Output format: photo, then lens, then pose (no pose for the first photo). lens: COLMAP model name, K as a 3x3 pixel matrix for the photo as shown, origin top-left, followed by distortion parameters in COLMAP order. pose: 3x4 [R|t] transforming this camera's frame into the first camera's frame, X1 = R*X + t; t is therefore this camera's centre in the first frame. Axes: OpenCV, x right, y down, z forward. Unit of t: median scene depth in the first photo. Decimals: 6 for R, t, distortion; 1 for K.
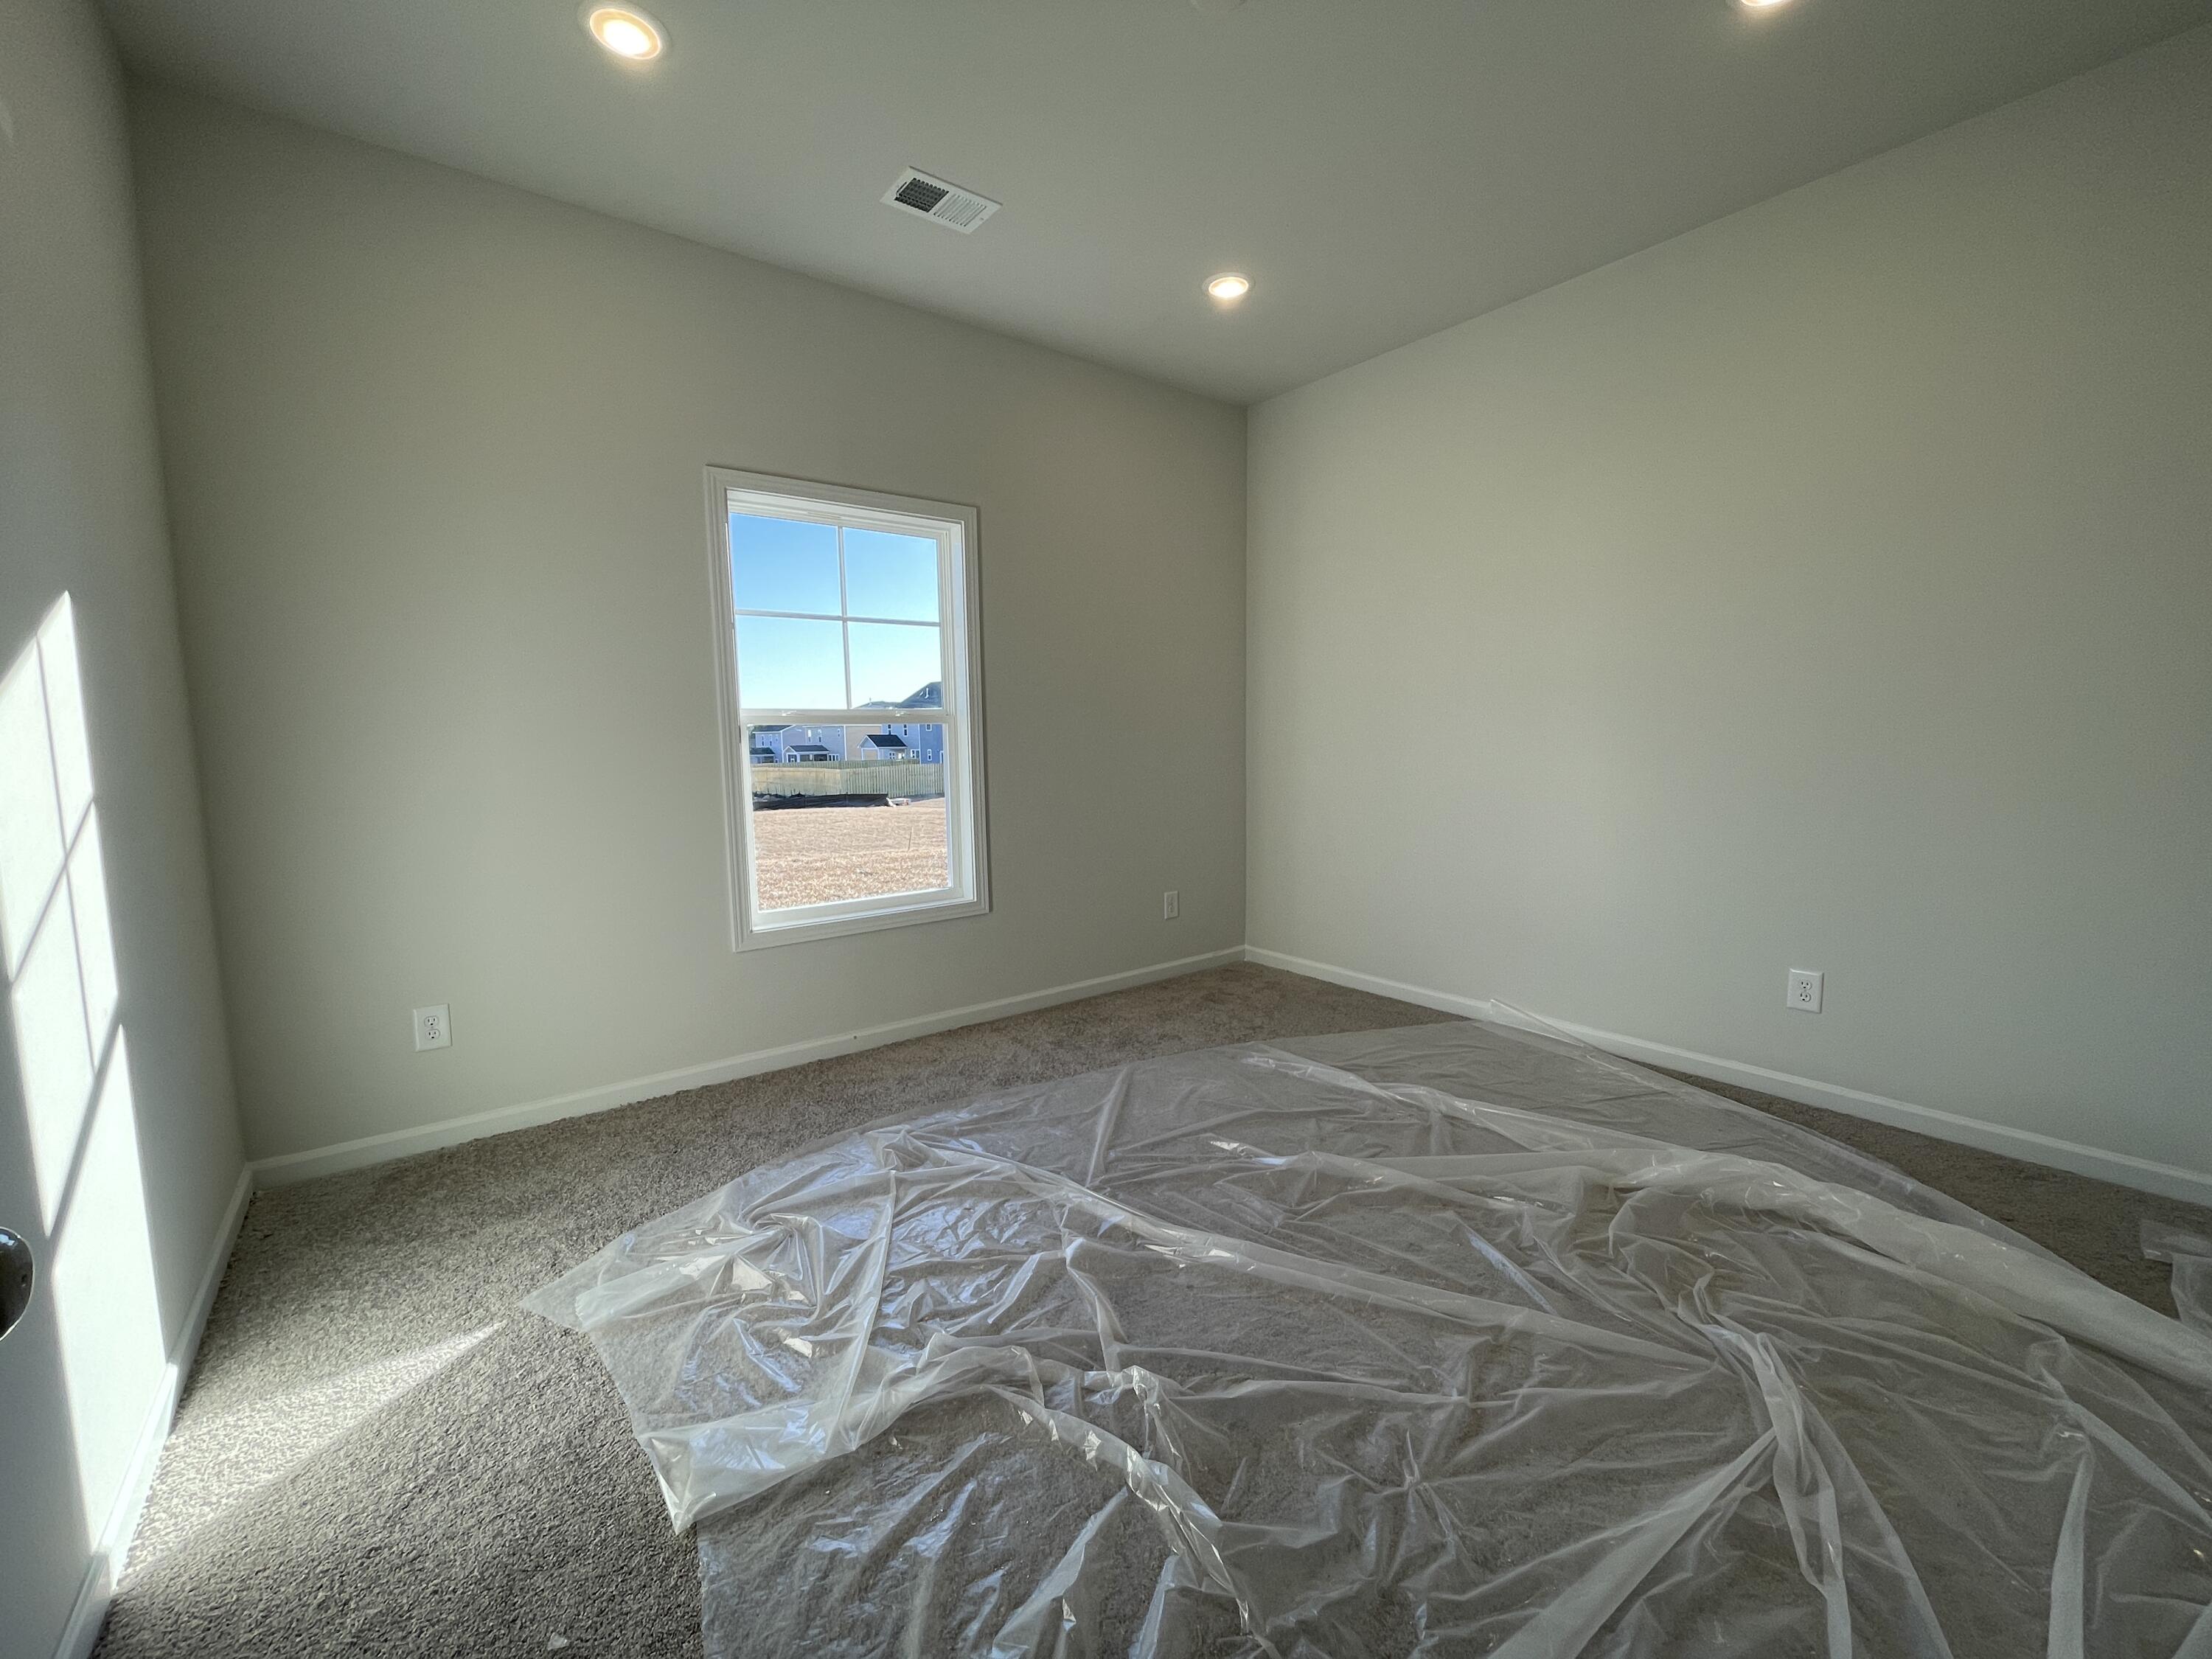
lens RADIAL K [[891.4, 0, 1106.0], [0, 891.4, 829.5], [0, 0, 1]] dist [-0.000749, -0.000014]
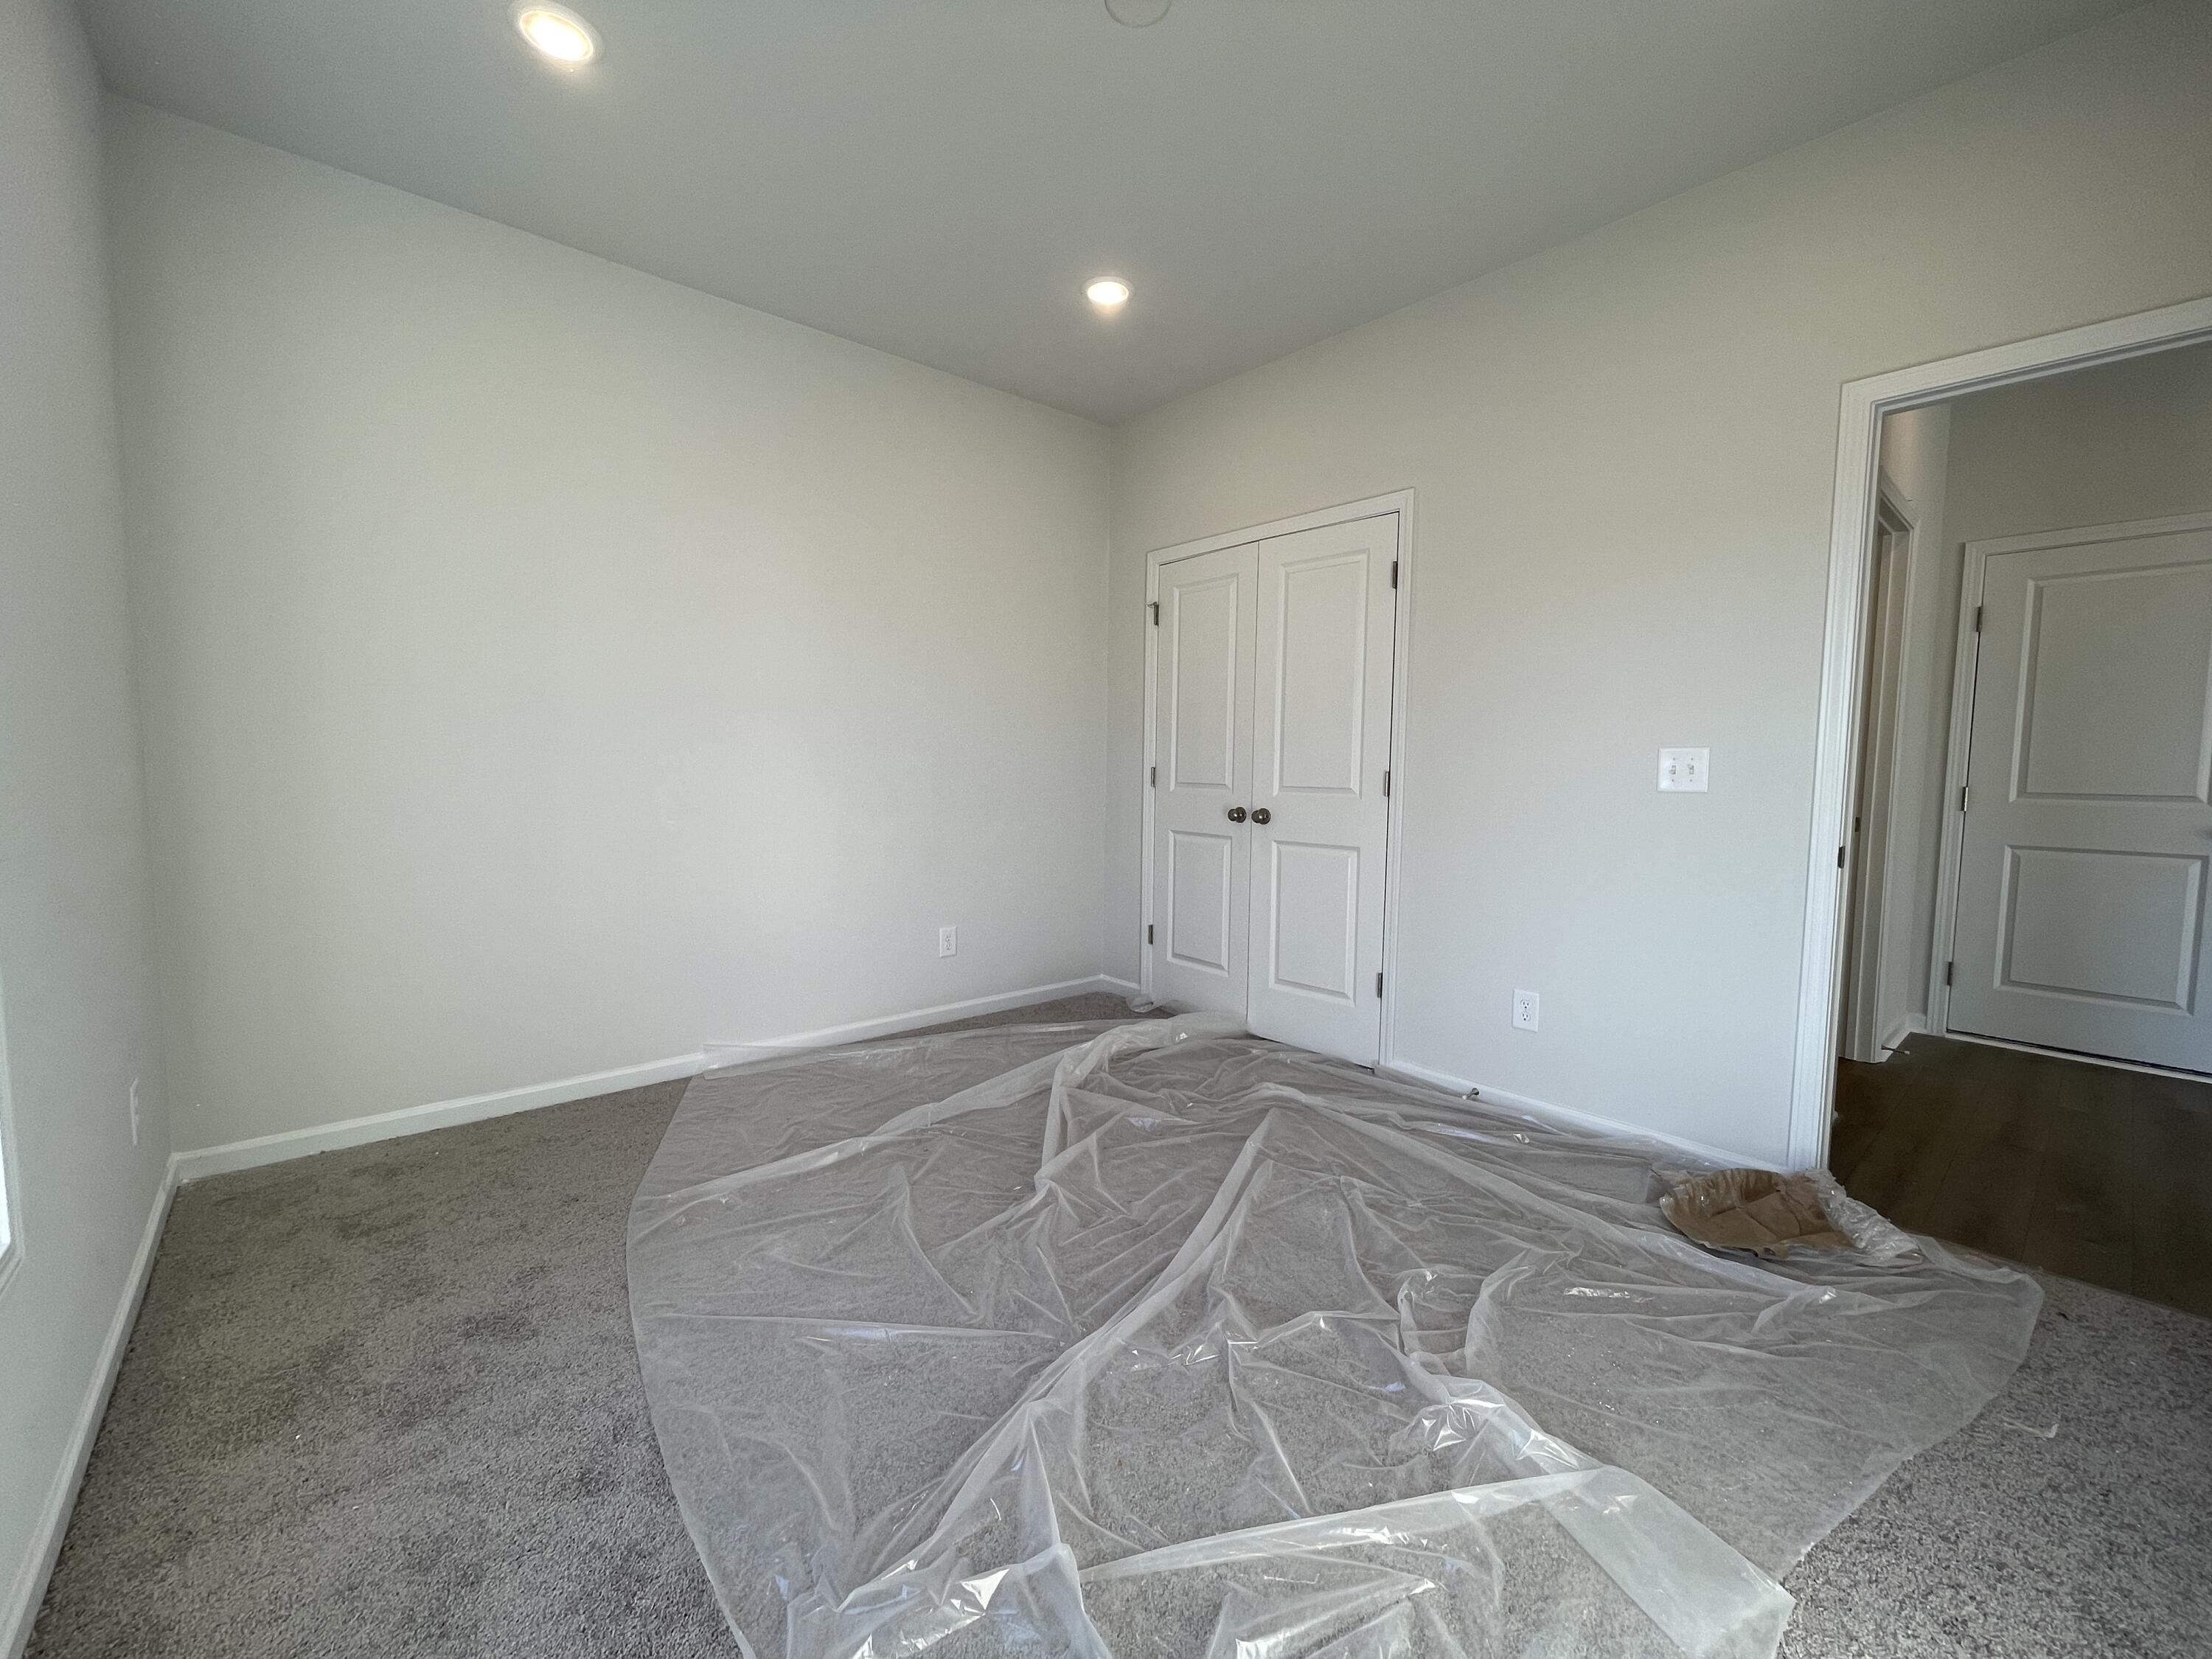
lens RADIAL K [[891.4, 0, 1106.0], [0, 891.4, 829.5], [0, 0, 1]] dist [-0.000749, -0.000014]
pose [[-0.051529, -0.060630, 0.996829, -0.603762], [0.095114, 0.993320, 0.065334, -0.062579], [-0.994132, 0.098179, -0.045418, 0.769670]]
